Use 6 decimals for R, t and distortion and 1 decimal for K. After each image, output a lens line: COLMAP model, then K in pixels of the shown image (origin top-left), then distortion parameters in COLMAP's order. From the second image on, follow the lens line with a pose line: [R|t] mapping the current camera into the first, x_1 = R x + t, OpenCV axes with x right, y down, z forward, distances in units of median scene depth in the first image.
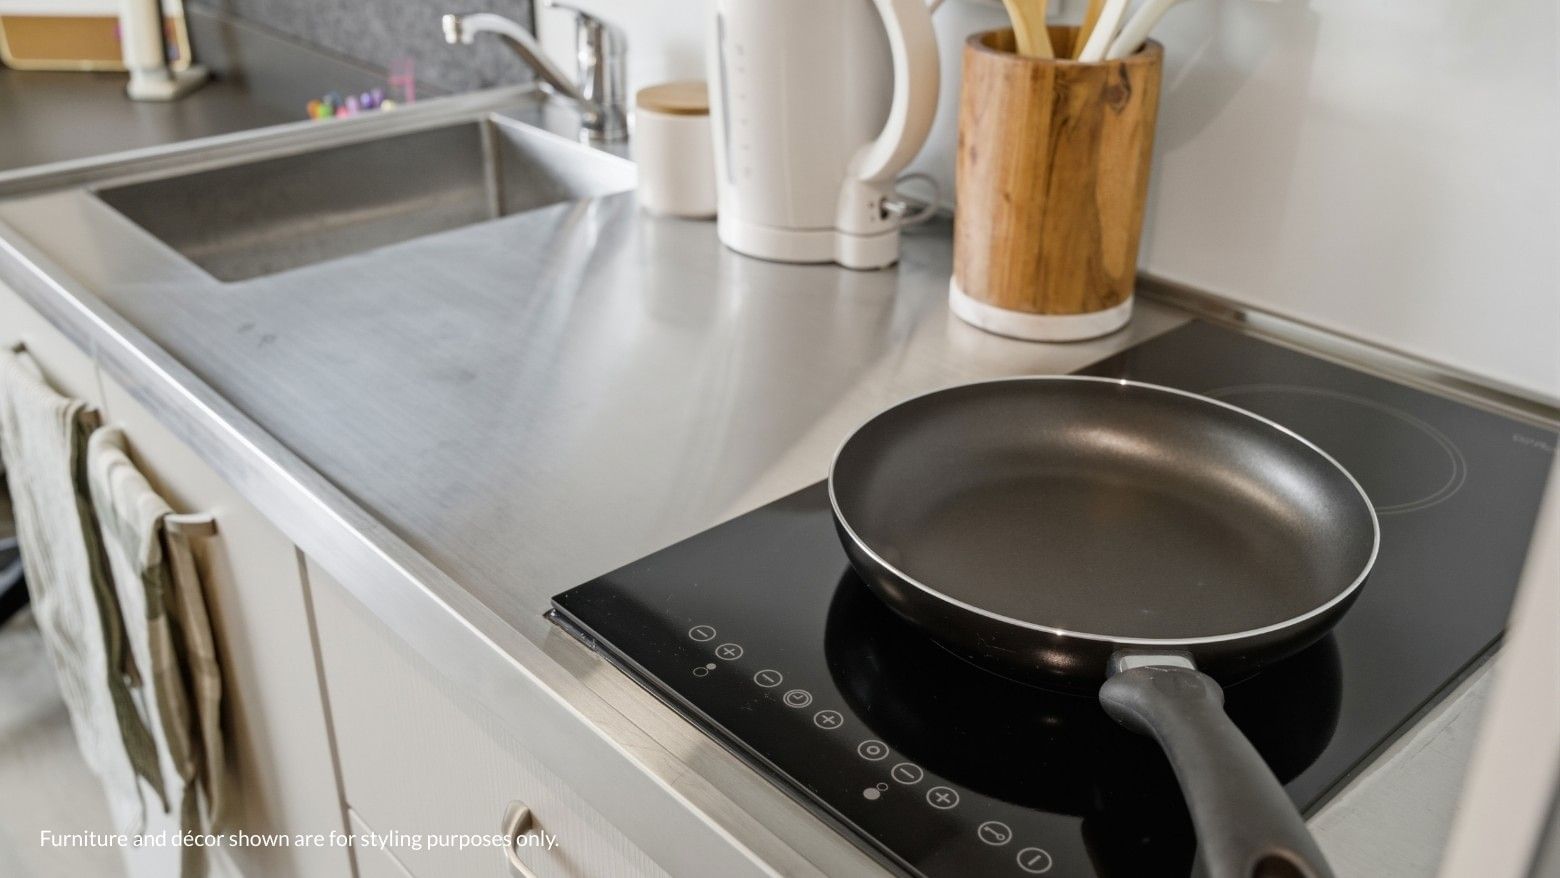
lens RADIAL K [[1412.8, 0, 779.2], [0, 1412.8, 438.6], [0, 0, 1]] dist [0.020912, 0.009710]
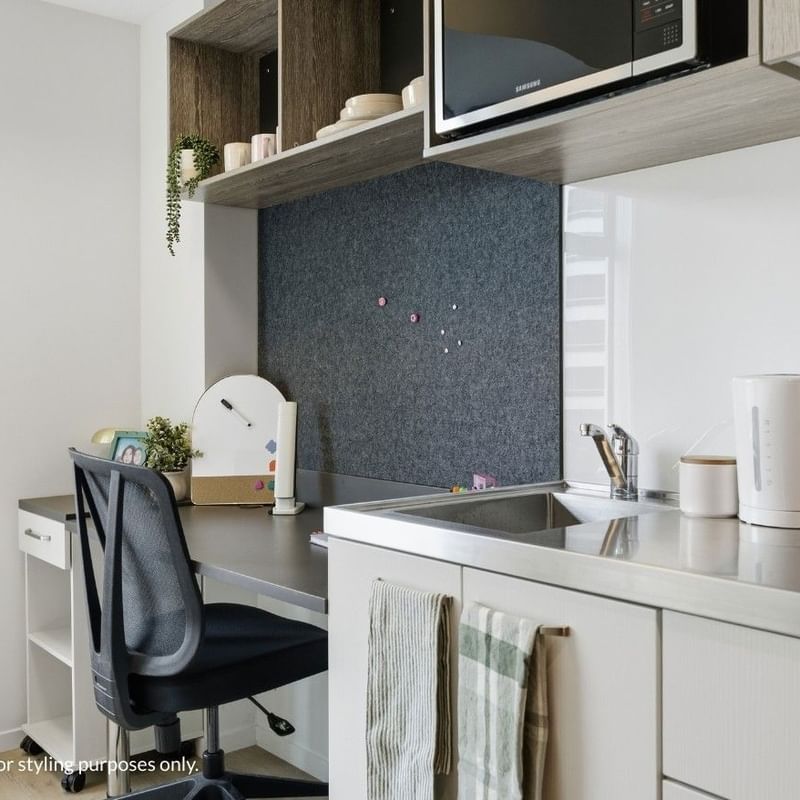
lens RADIAL K [[942.6, 0, 382.9], [0, 942.6, 384.4], [0, 0, 1]] dist [-0.016973, 0.000000]
pose [[0.998225, -0.009895, -0.058727, -0.533065], [-0.017293, 0.895457, -0.444812, 0.315265], [0.056989, 0.445038, 0.893696, -0.311102]]
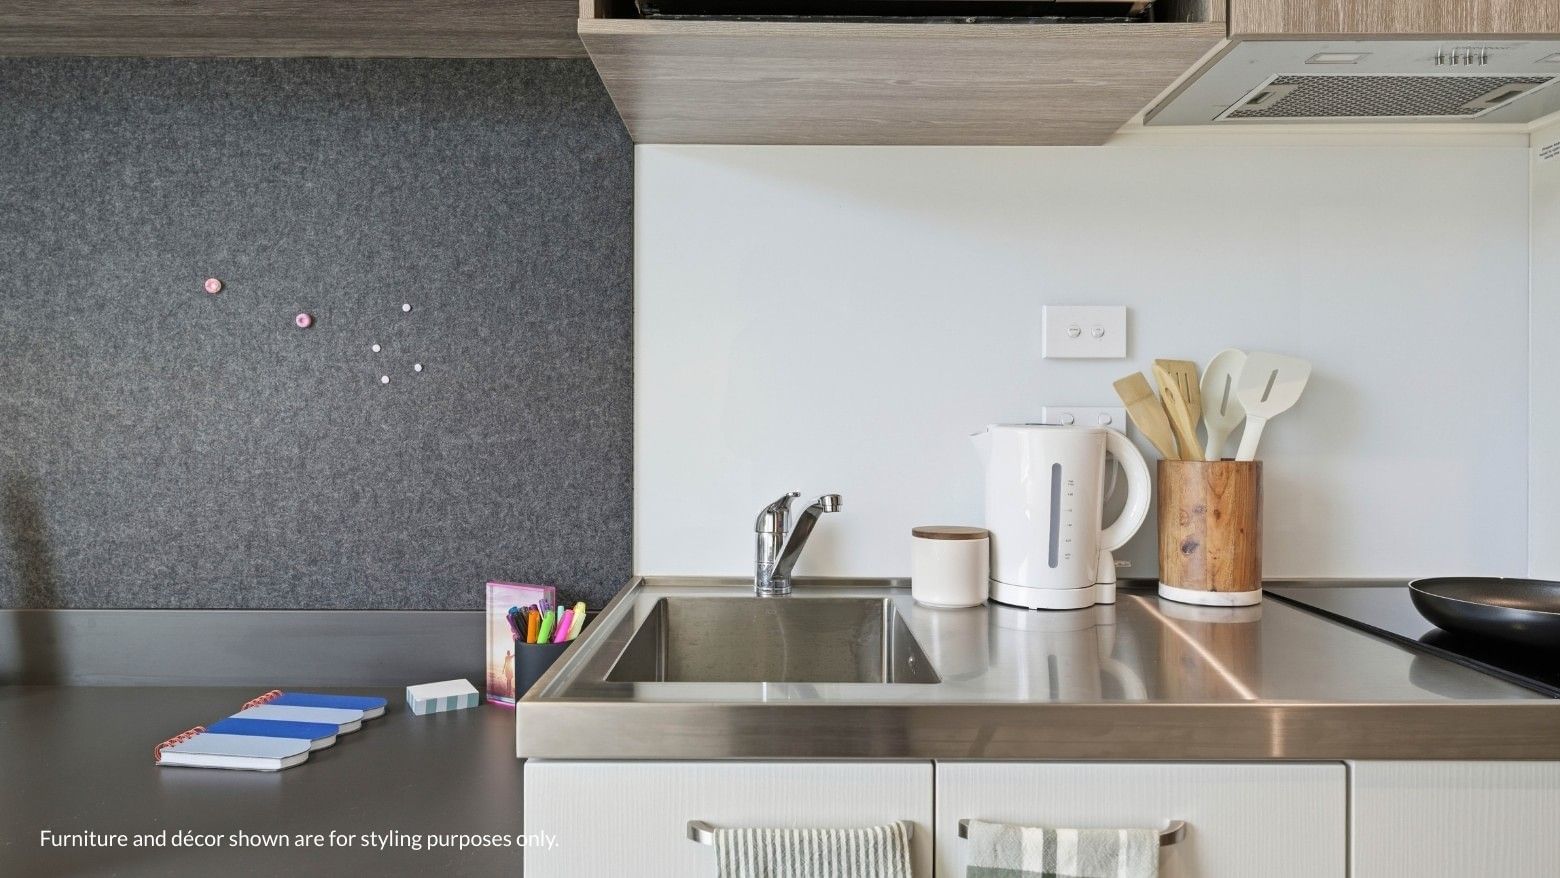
lens RADIAL K [[956.7, 0, 781.5], [0, 956.7, 429.4], [0, 0, 1]] dist [-0.001647, -0.000654]
pose [[0.664794, -0.009691, 0.746964, -1.171335], [0.338831, 0.895056, -0.289945, -0.120155], [-0.665765, 0.445848, 0.598312, 0.532077]]
